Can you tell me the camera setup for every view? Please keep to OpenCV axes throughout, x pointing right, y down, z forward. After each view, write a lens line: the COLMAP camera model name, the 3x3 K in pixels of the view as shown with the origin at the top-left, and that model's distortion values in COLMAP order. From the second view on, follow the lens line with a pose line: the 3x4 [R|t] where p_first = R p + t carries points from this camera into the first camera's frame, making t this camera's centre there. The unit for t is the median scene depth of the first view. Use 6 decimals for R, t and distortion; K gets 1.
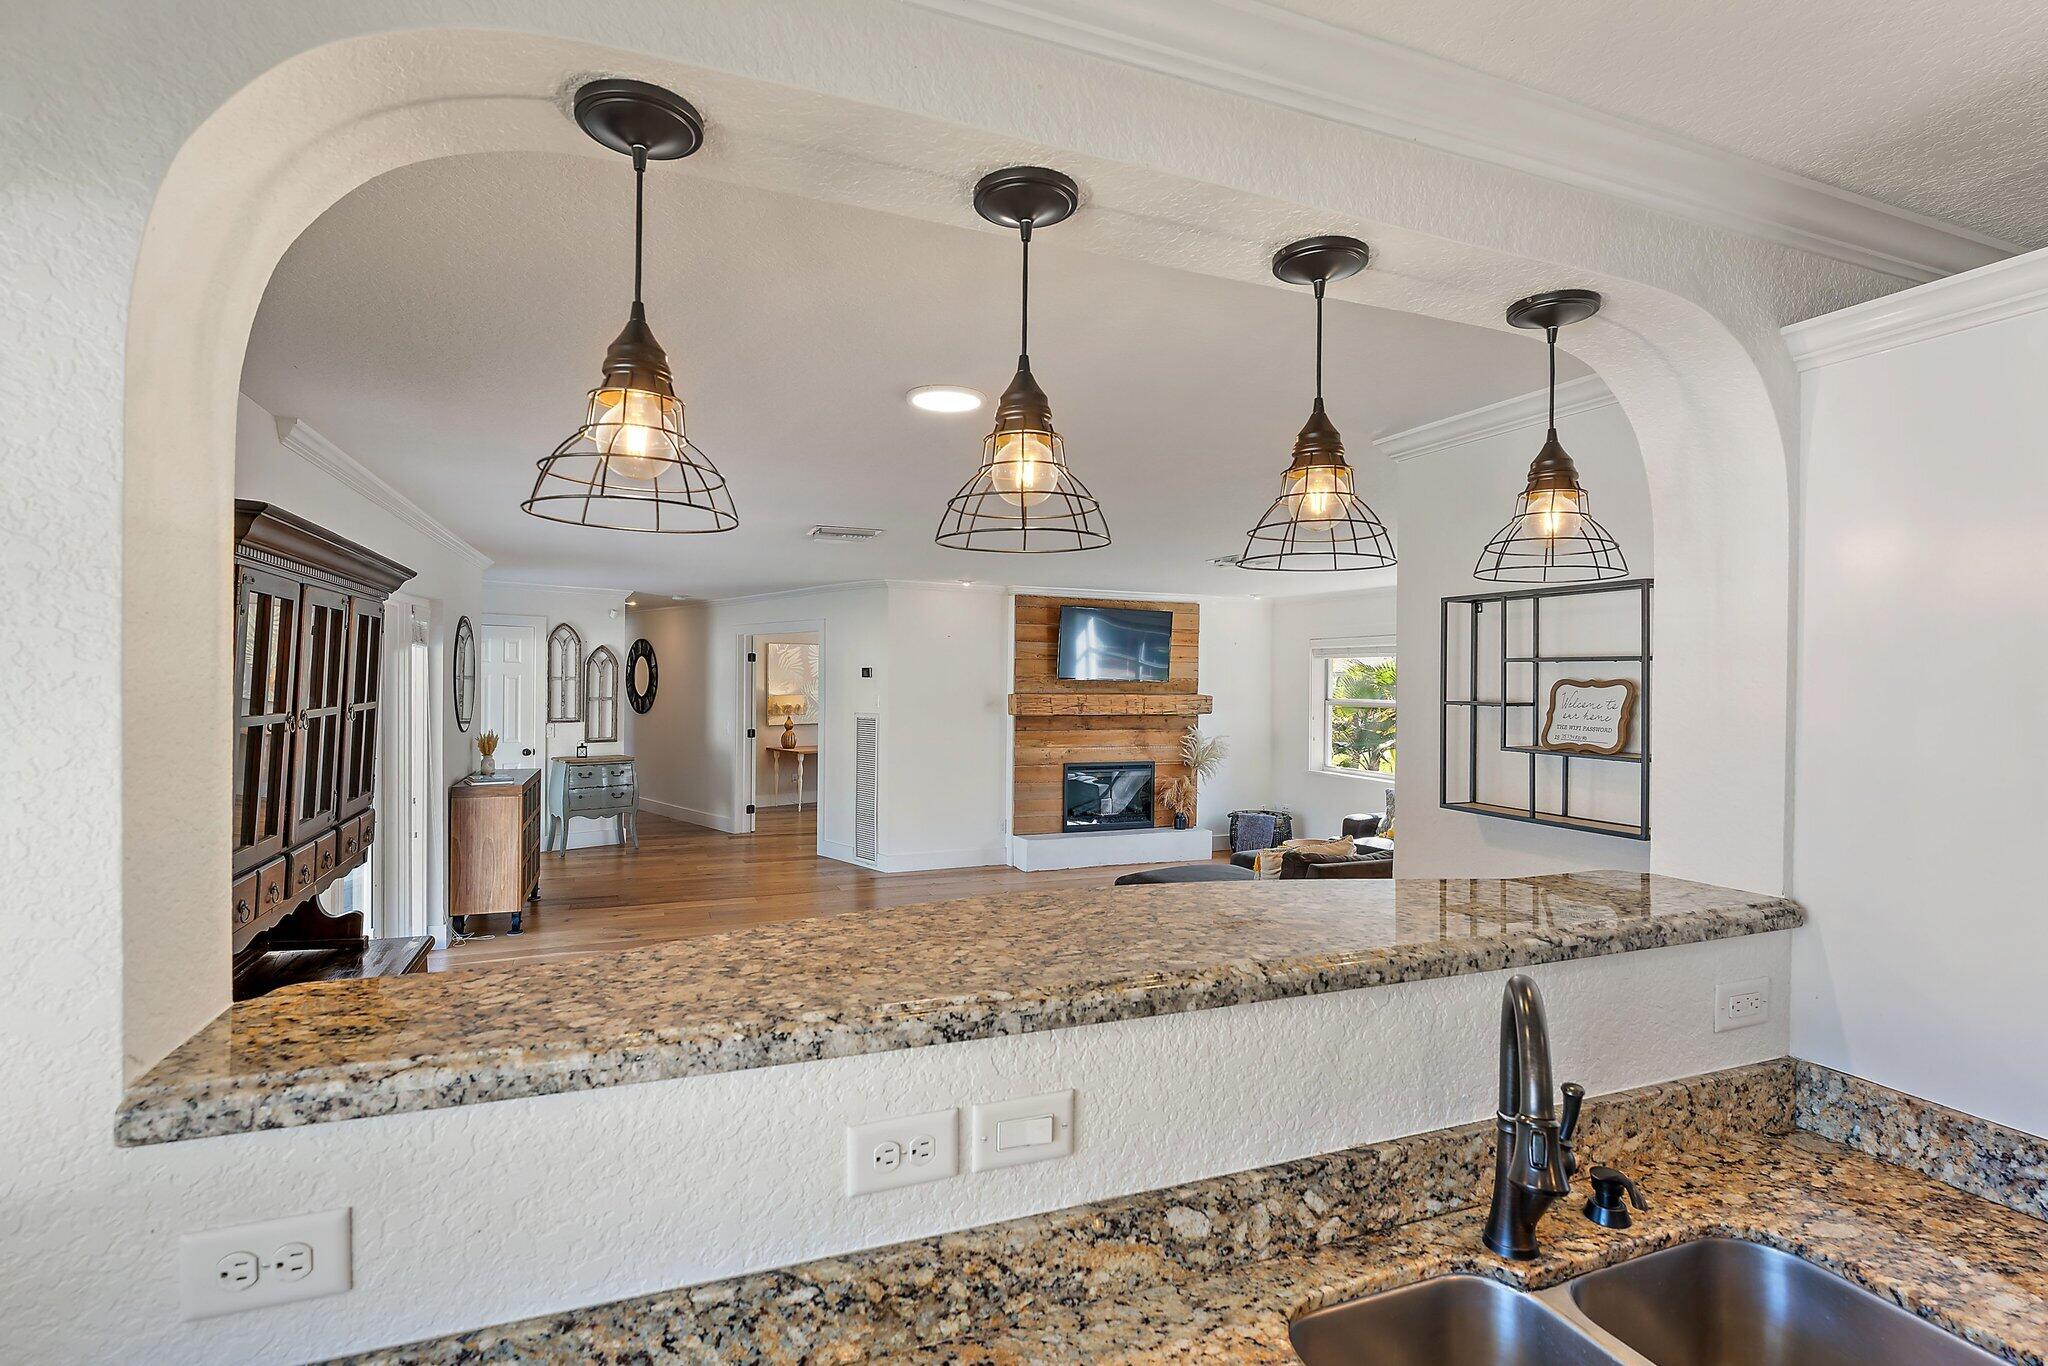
lens RADIAL K [[957.3, 0, 1013.6], [0, 957.3, 679.3], [0, 0, 1]] dist [-0.001006, -0.000051]
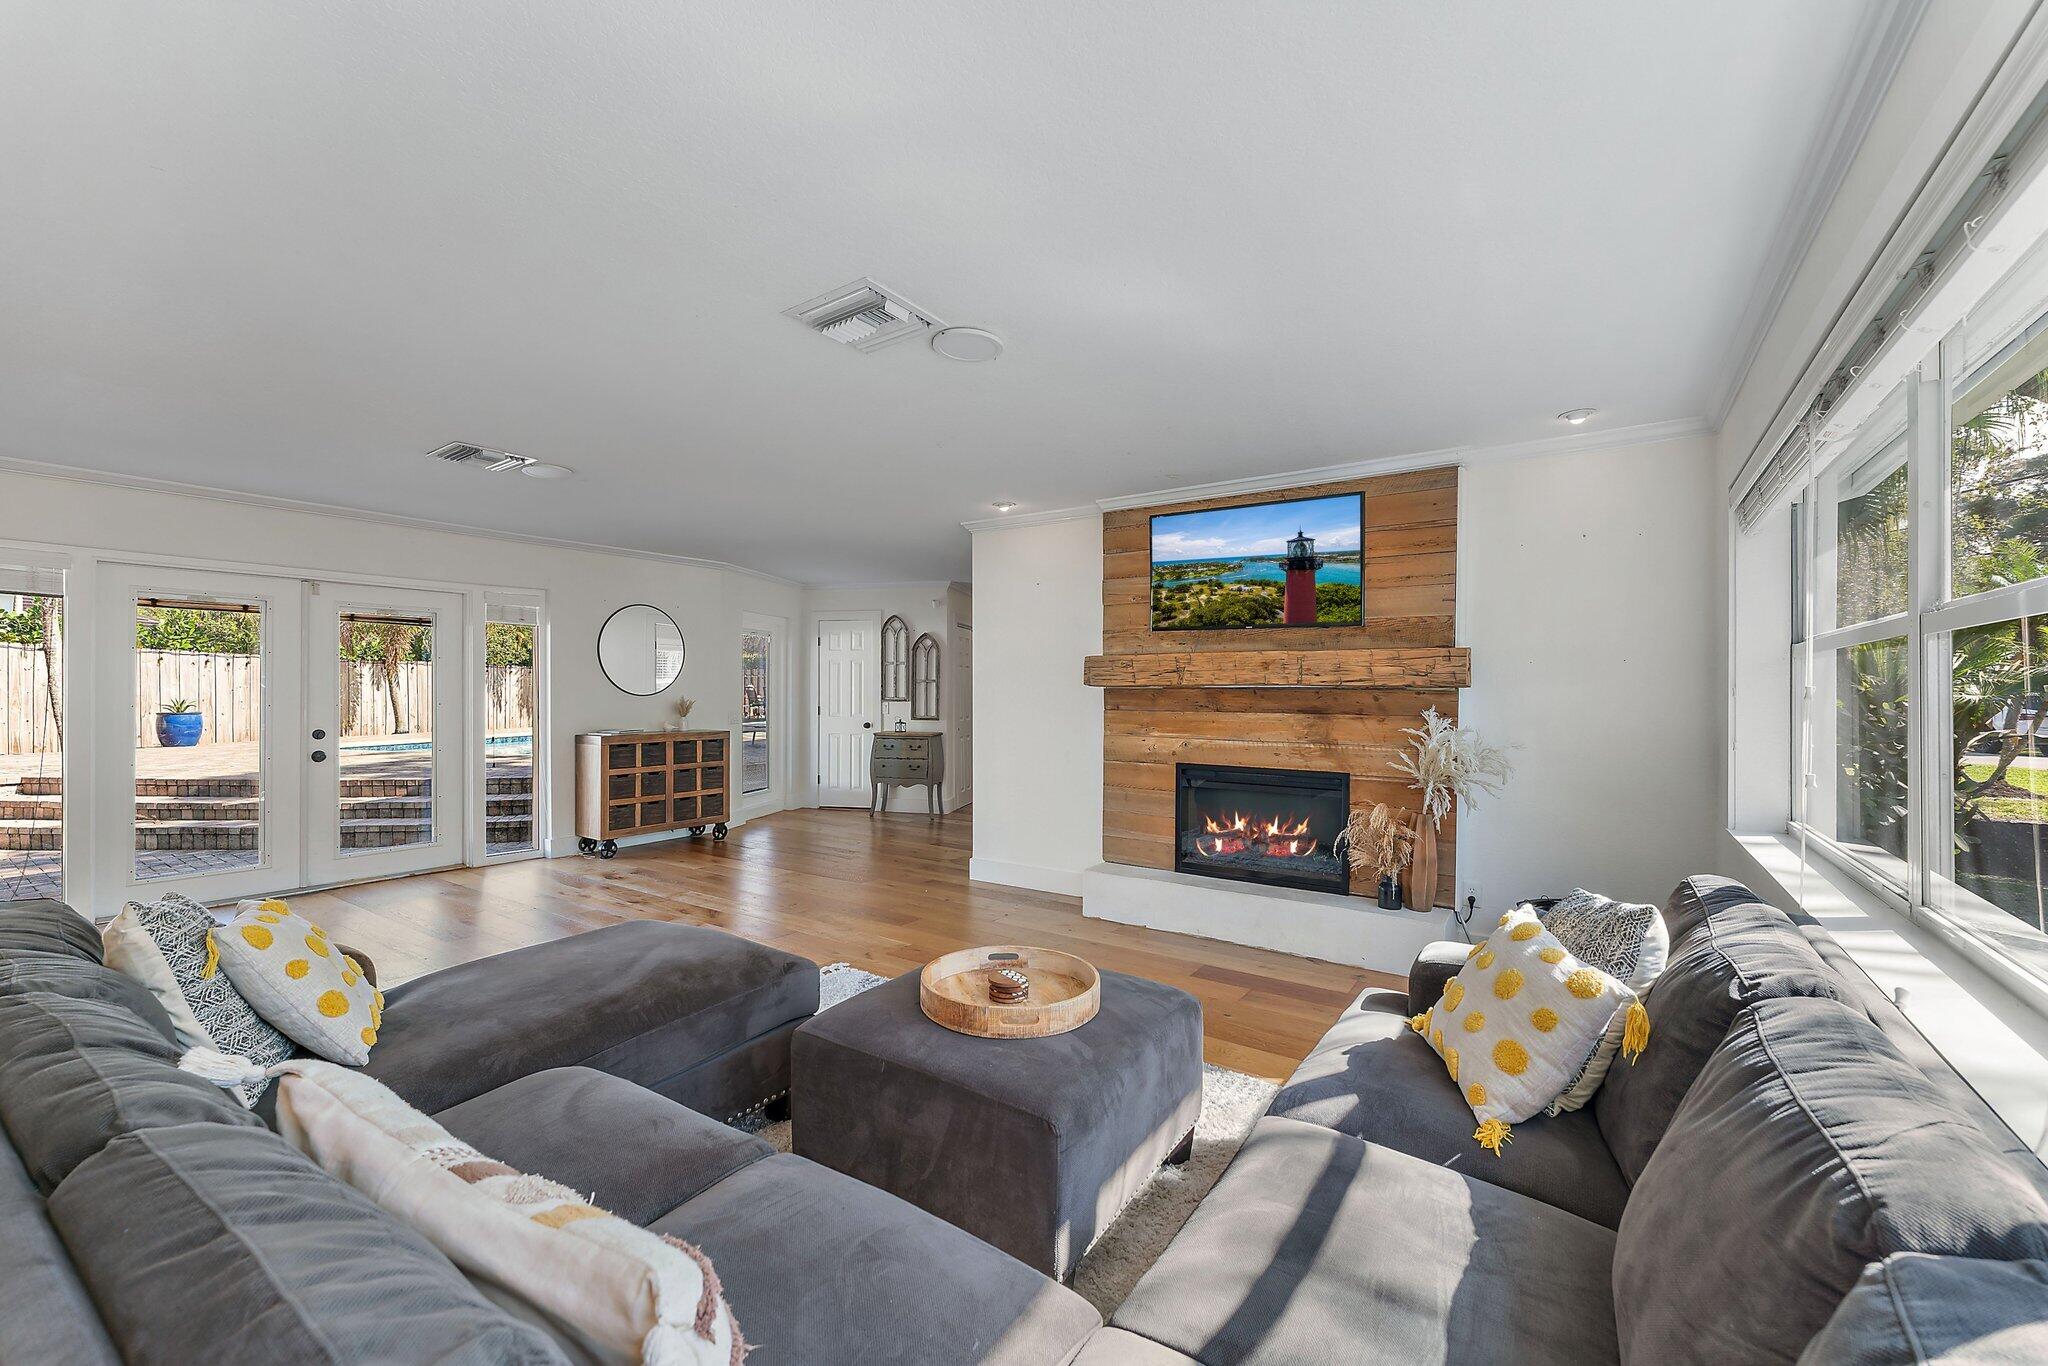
lens RADIAL K [[809.7, 0, 1017.8], [0, 809.7, 692.8], [0, 0, 1]] dist [0.002080, -0.000105]
pose [[0.560288, -0.007512, -0.828264, 0.424684], [0.001679, 0.999967, -0.007934, 0.043509], [0.828296, 0.003055, 0.560282, 0.588042]]
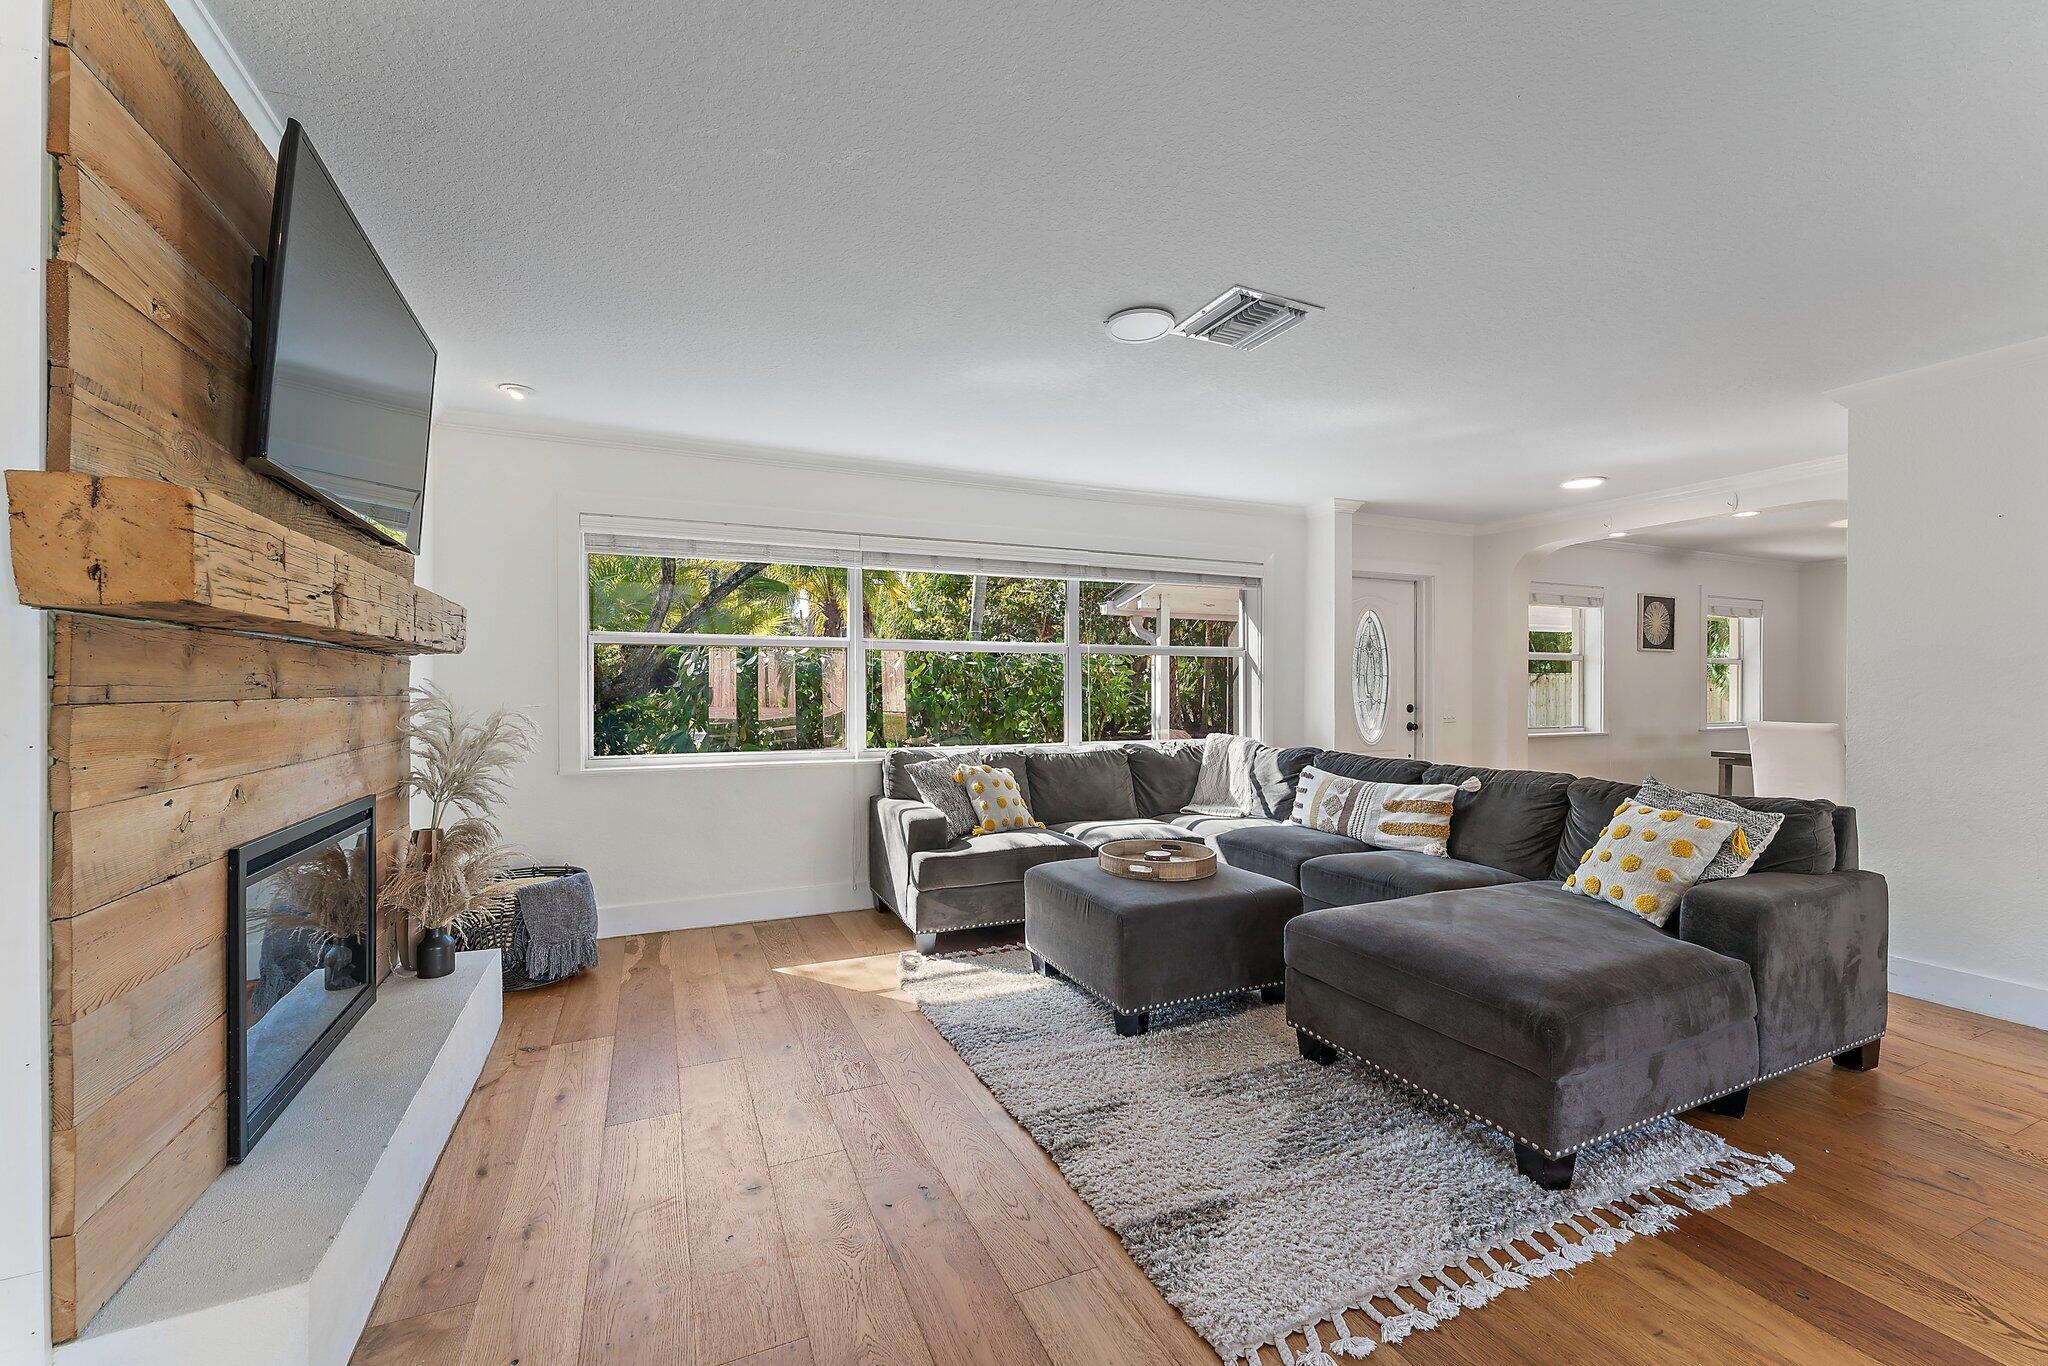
lens RADIAL K [[809.7, 0, 1017.8], [0, 809.7, 692.8], [0, 0, 1]] dist [0.002080, -0.000105]
pose [[-0.037466, -0.018787, 0.999121, -0.134067], [-0.000288, 0.999823, 0.018789, 0.046264], [-0.999298, 0.000416, -0.037465, 0.796956]]
